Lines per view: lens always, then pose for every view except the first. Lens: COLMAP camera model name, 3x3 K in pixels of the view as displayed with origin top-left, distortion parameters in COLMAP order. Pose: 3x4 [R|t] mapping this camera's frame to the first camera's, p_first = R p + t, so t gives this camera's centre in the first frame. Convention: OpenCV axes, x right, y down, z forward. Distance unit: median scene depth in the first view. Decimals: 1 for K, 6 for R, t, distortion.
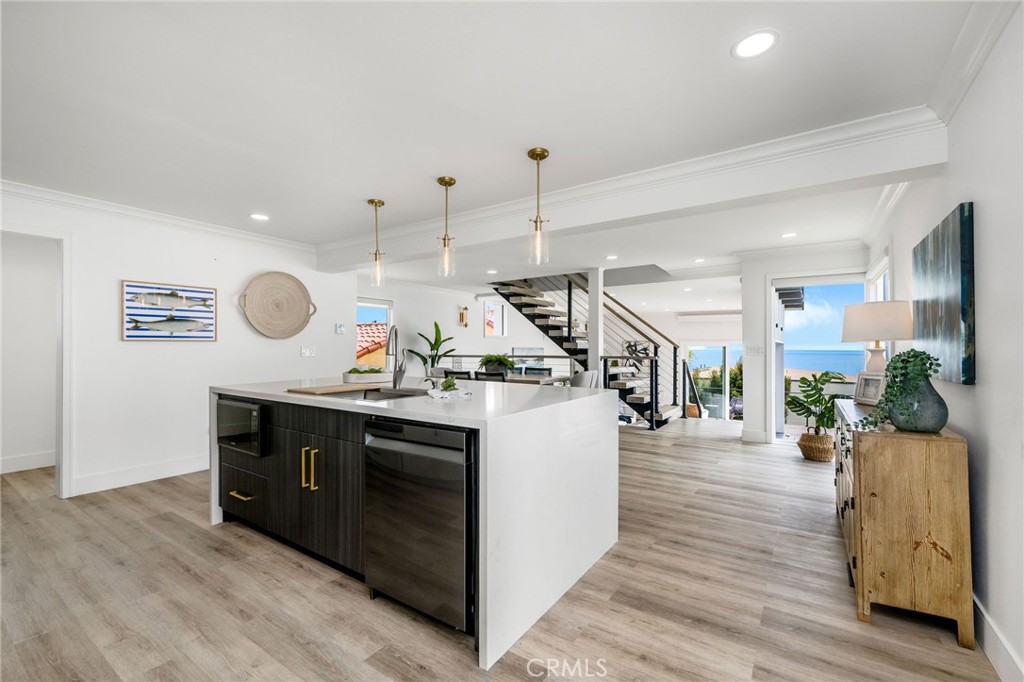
lens RADIAL K [[427.3, 0, 516.4], [0, 427.3, 346.9], [0, 0, 1]] dist [0.003869, 0.000042]
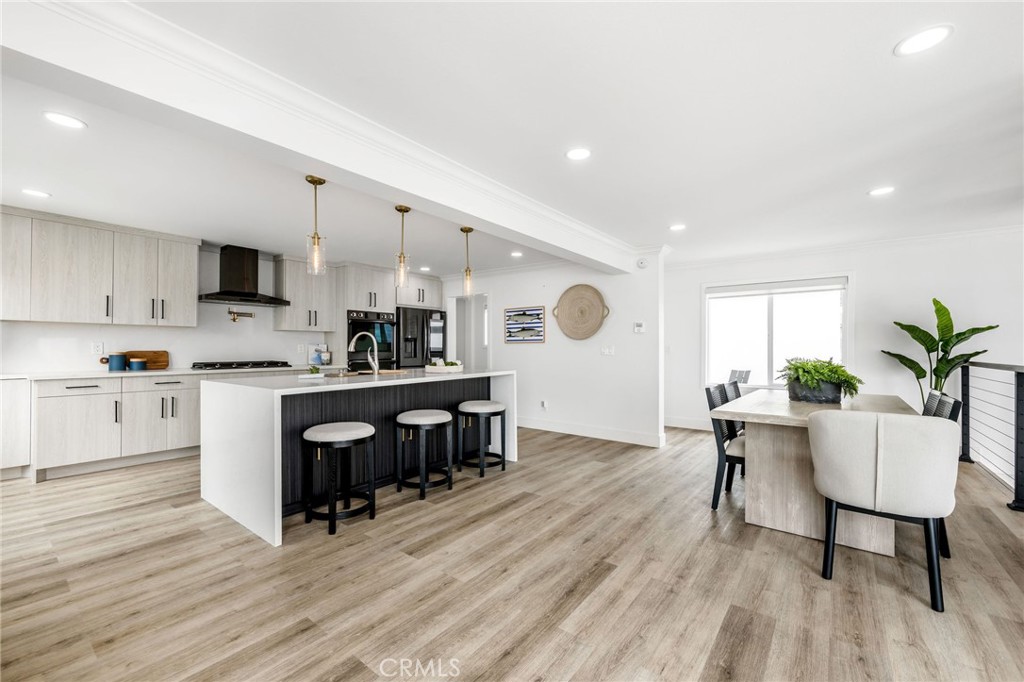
lens RADIAL K [[427.3, 0, 518.8], [0, 427.3, 335.6], [0, 0, 1]] dist [0.003869, 0.000042]
pose [[-0.067305, -0.030975, -0.997252, 0.796079], [-0.002248, 0.999520, -0.030894, 0.008240], [0.997730, 0.000162, -0.067342, 1.097720]]
